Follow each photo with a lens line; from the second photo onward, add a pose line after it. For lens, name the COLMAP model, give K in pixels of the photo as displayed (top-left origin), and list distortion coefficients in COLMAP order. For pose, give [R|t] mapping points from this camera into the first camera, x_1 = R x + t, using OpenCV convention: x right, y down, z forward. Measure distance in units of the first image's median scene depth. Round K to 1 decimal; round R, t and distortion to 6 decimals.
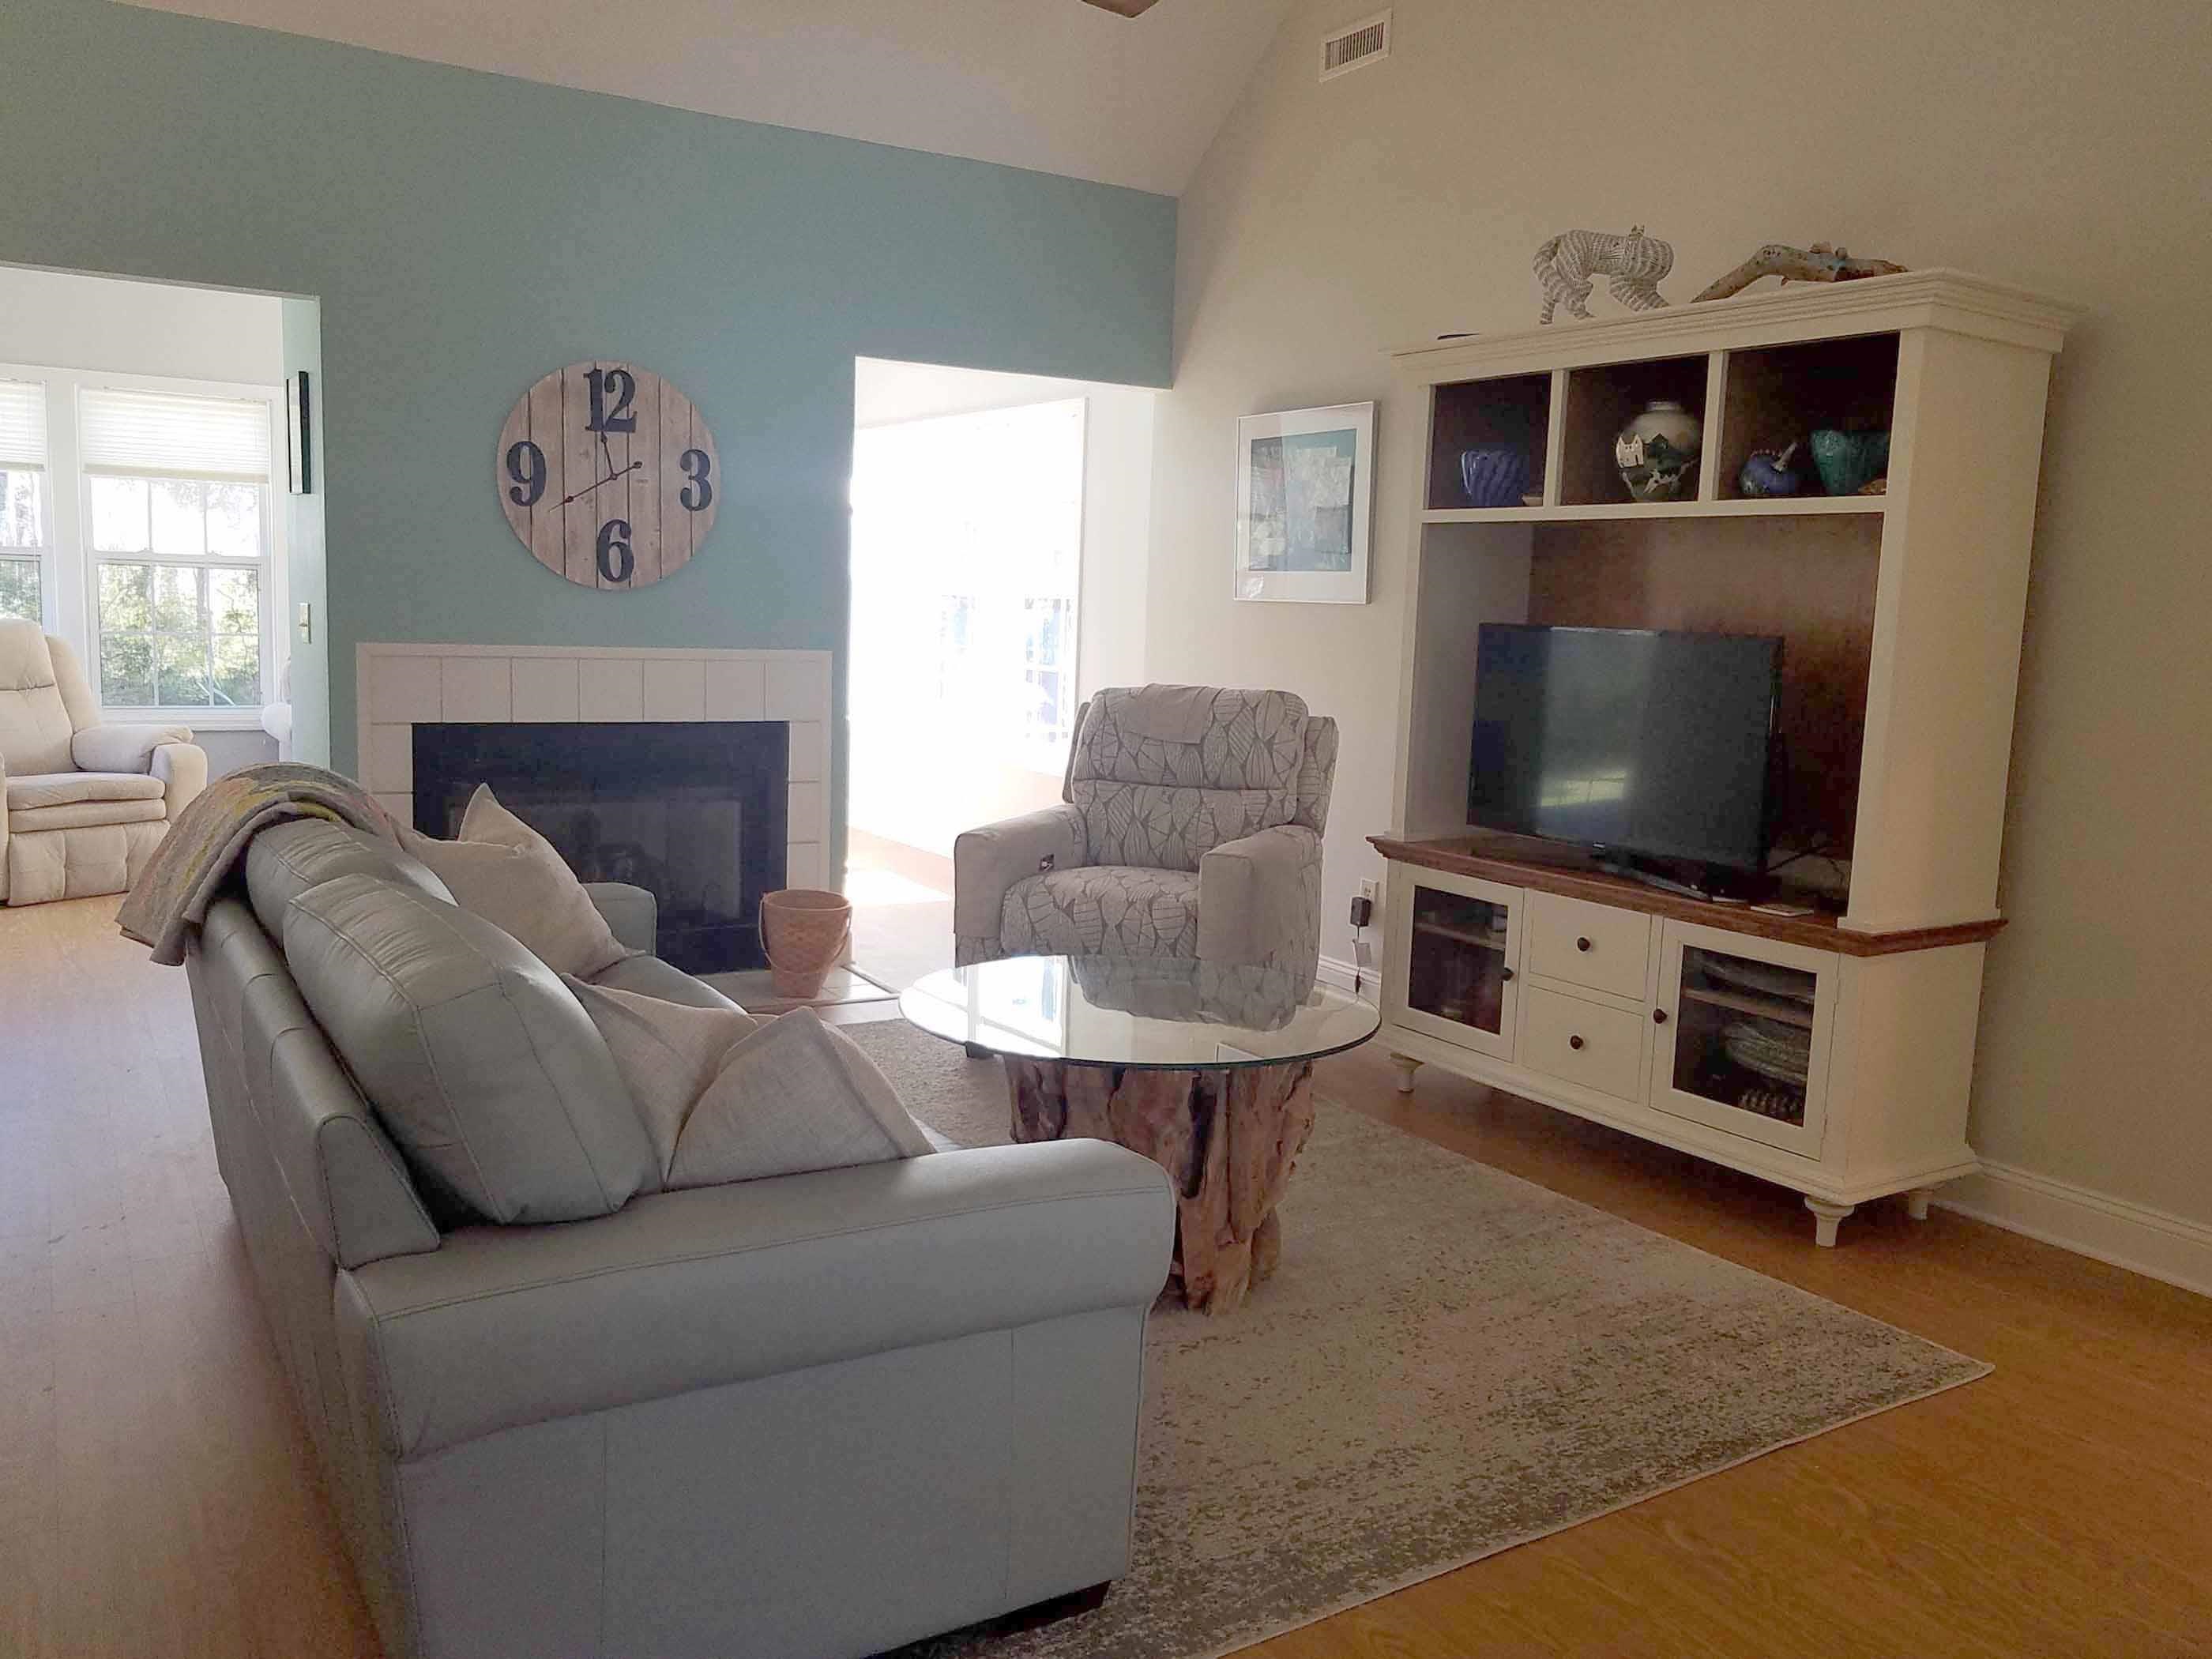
lens RADIAL K [[1747.0, 0, 1103.1], [0, 1747.0, 816.0], [0, 0, 1]] dist [0.000393, -0.006068]
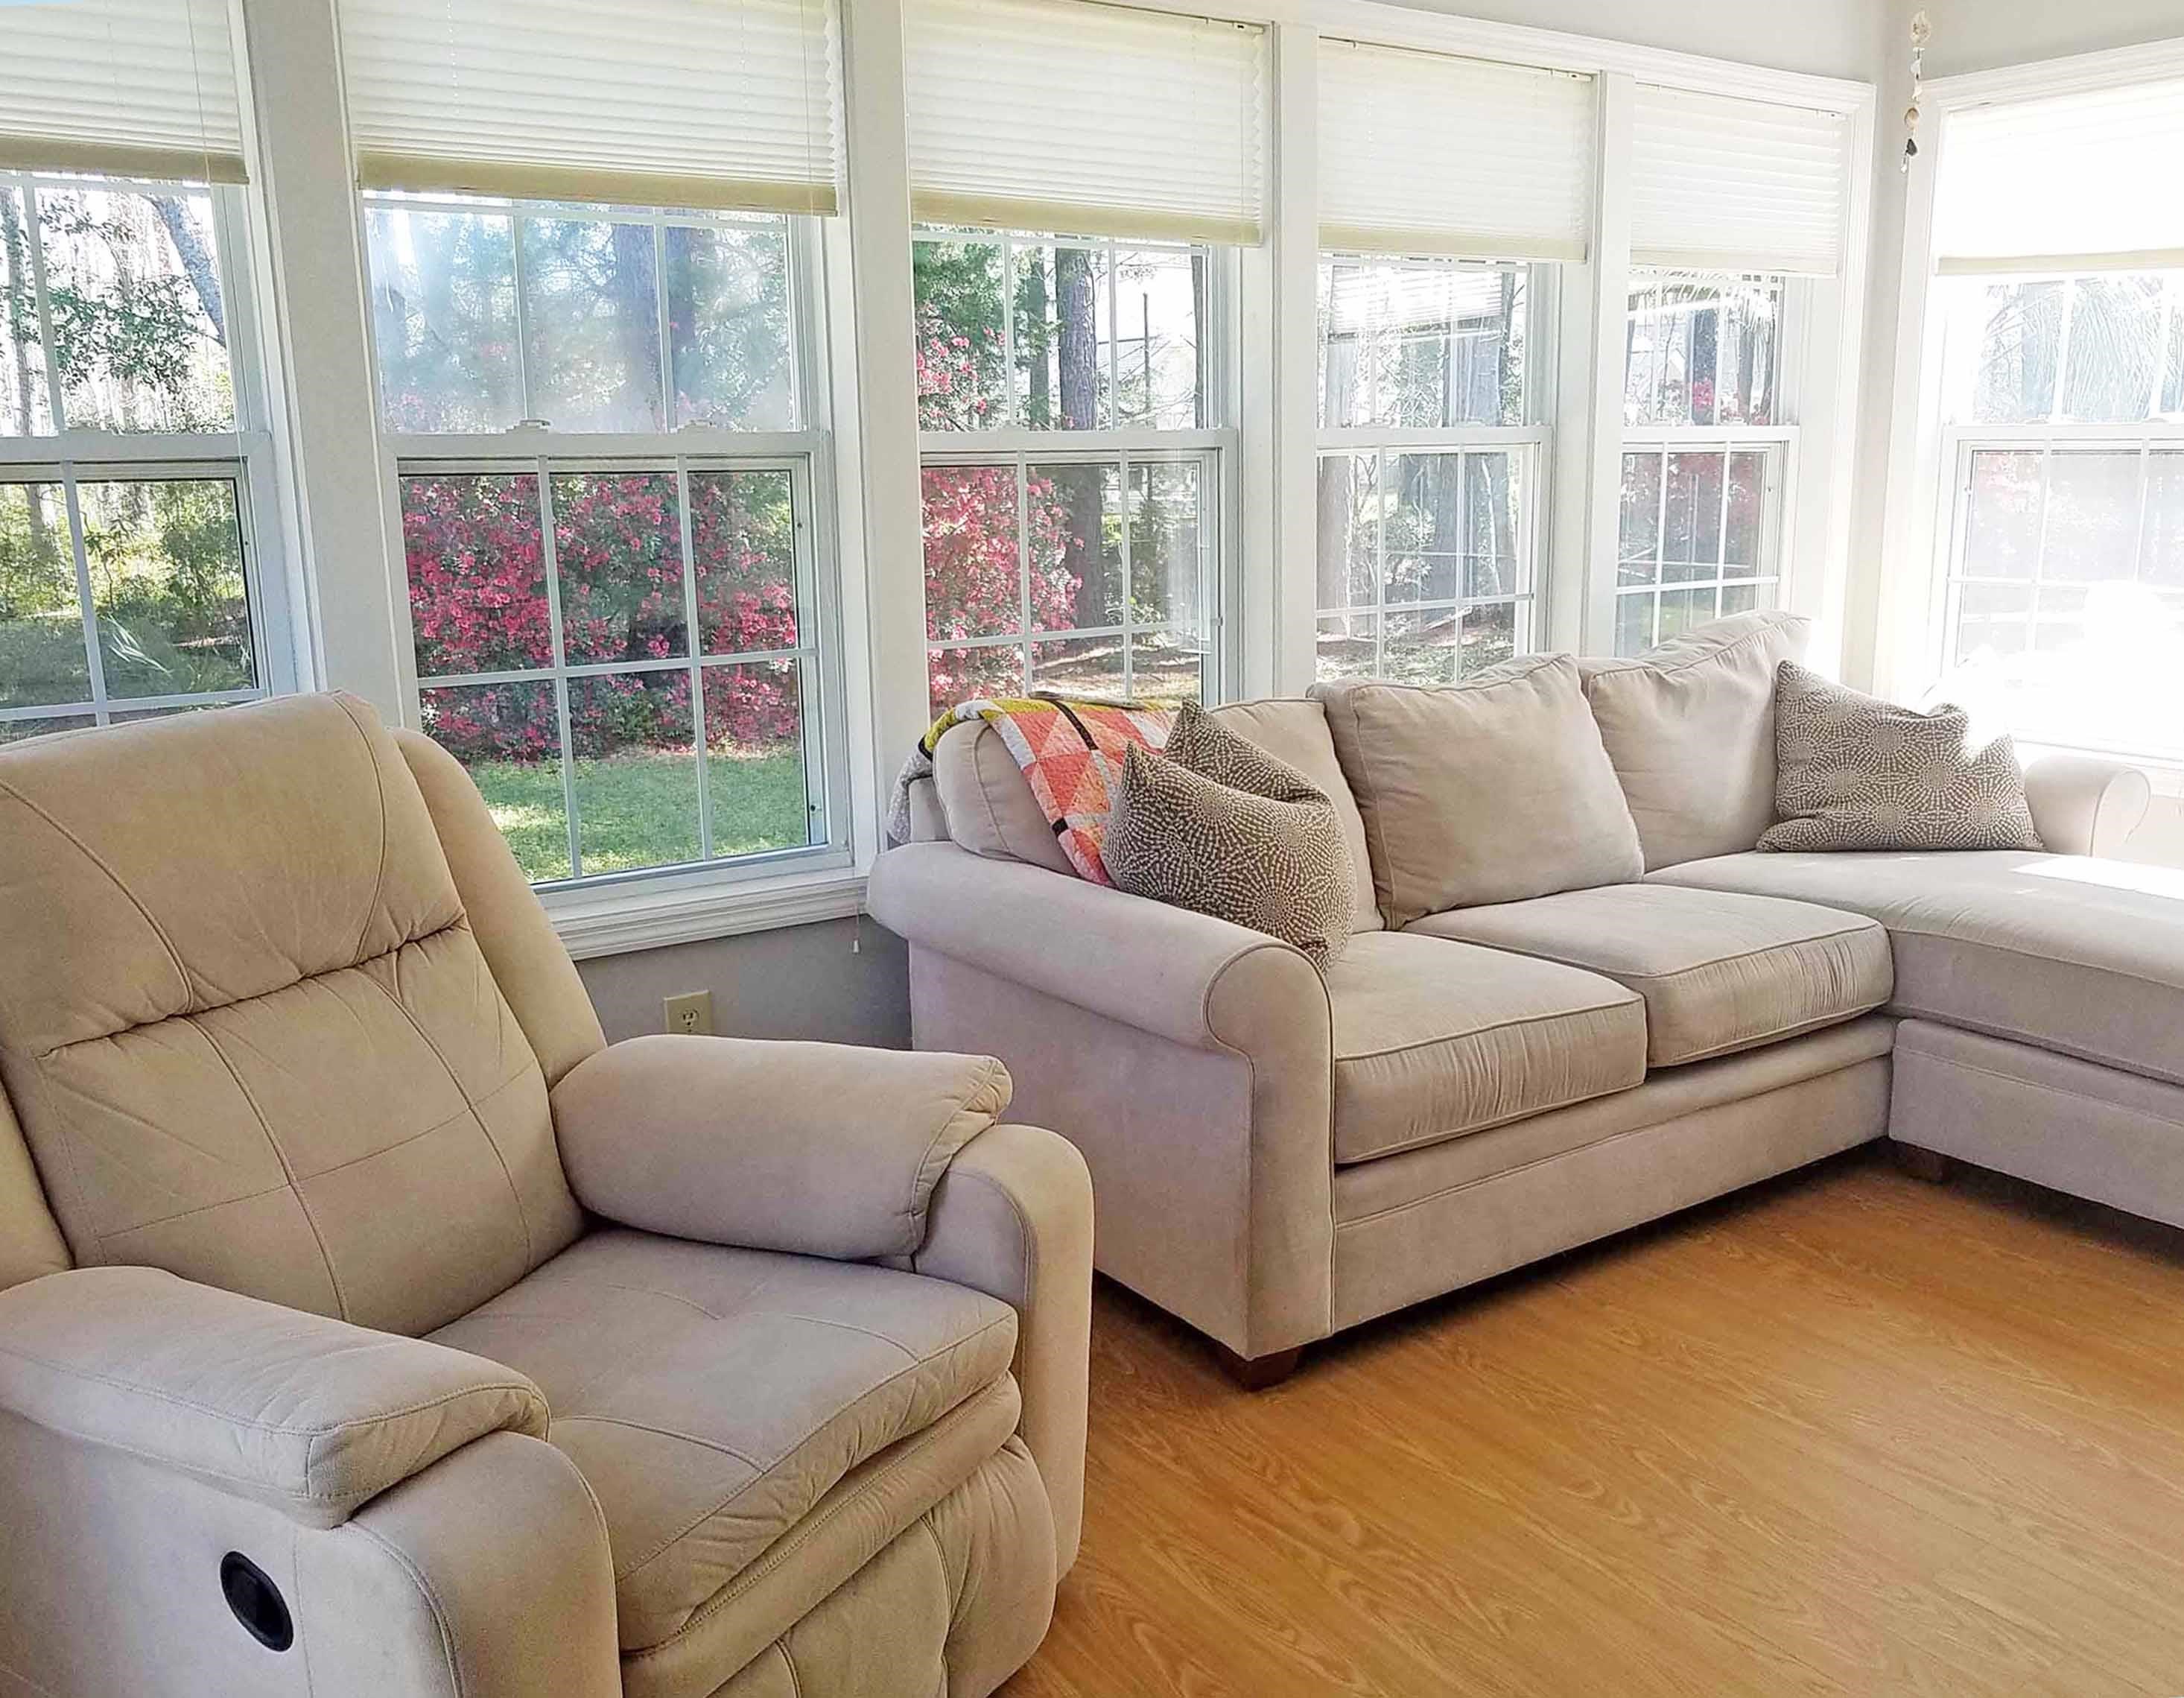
lens RADIAL K [[1931.2, 0, 1137.6], [0, 1931.2, 853.6], [0, 0, 1]] dist [-0.004232, -0.003743]
pose [[0.995443, -0.066602, 0.068247, -0.762731], [0.060761, 0.994581, 0.084363, -0.158287], [-0.073496, -0.079832, 0.994095, 1.019617]]
